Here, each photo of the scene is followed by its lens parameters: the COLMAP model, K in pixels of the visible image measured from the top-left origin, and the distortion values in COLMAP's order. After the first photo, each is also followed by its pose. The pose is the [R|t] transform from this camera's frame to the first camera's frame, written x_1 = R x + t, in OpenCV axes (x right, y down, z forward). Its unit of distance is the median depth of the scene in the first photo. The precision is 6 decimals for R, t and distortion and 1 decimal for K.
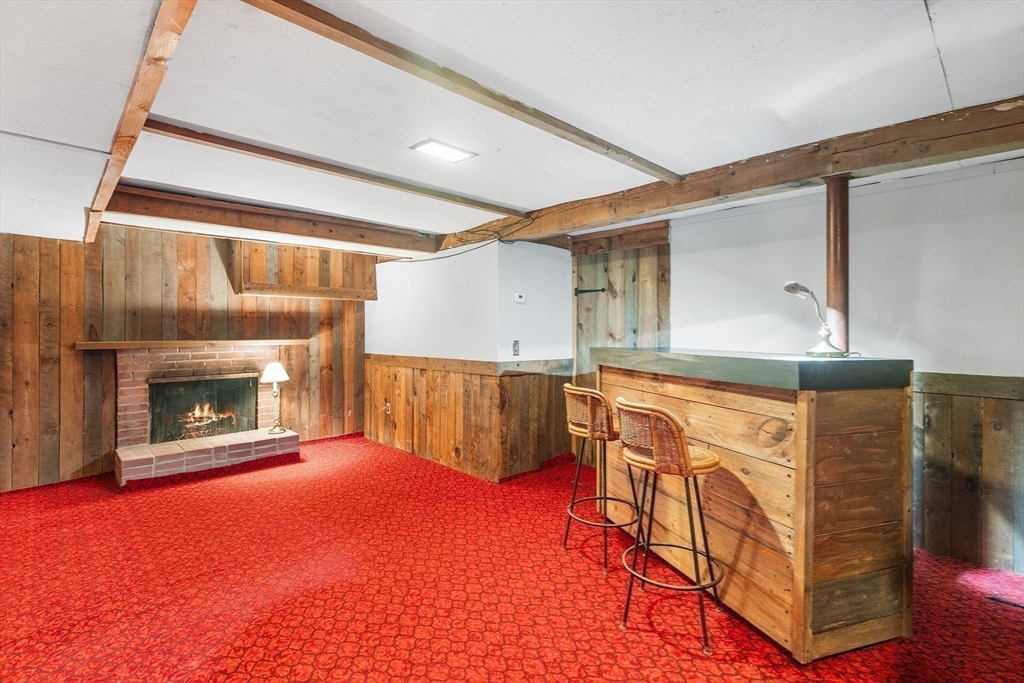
lens RADIAL K [[467.2, 0, 513.2], [0, 467.2, 330.3], [0, 0, 1]] dist [0.000998, 0.000243]
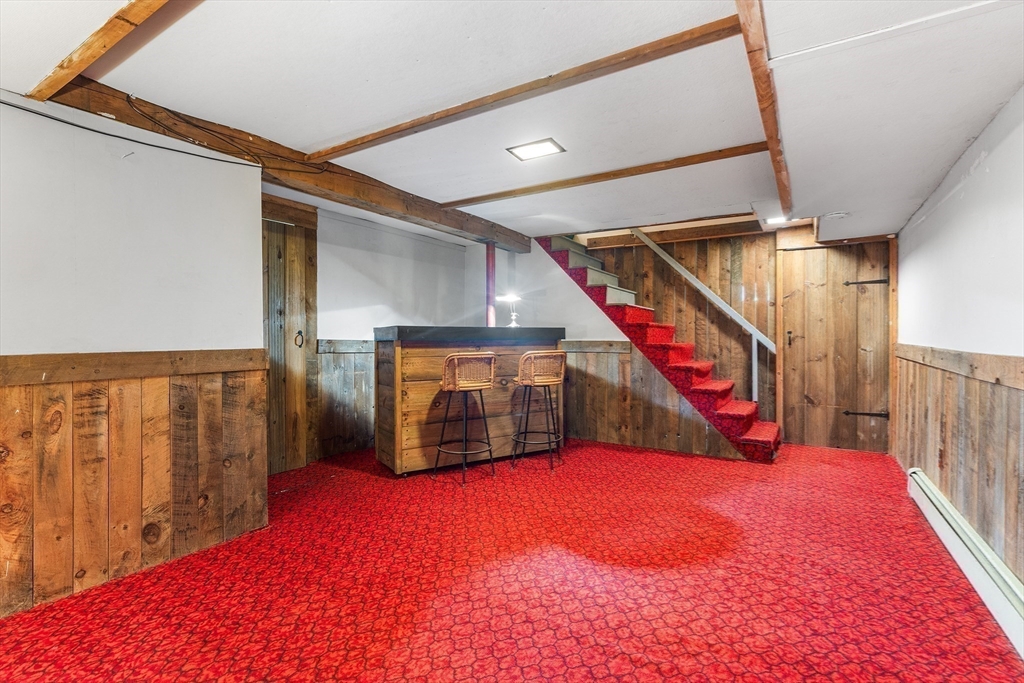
lens RADIAL K [[462.1, 0, 512.0], [0, 462.1, 341.5], [0, 0, 1]] dist [0.001422, -0.000103]
pose [[-0.215694, -0.012801, 0.976377, -0.769117], [-0.000543, 0.999915, 0.012990, 0.048767], [-0.976461, 0.002272, -0.215683, 0.795447]]
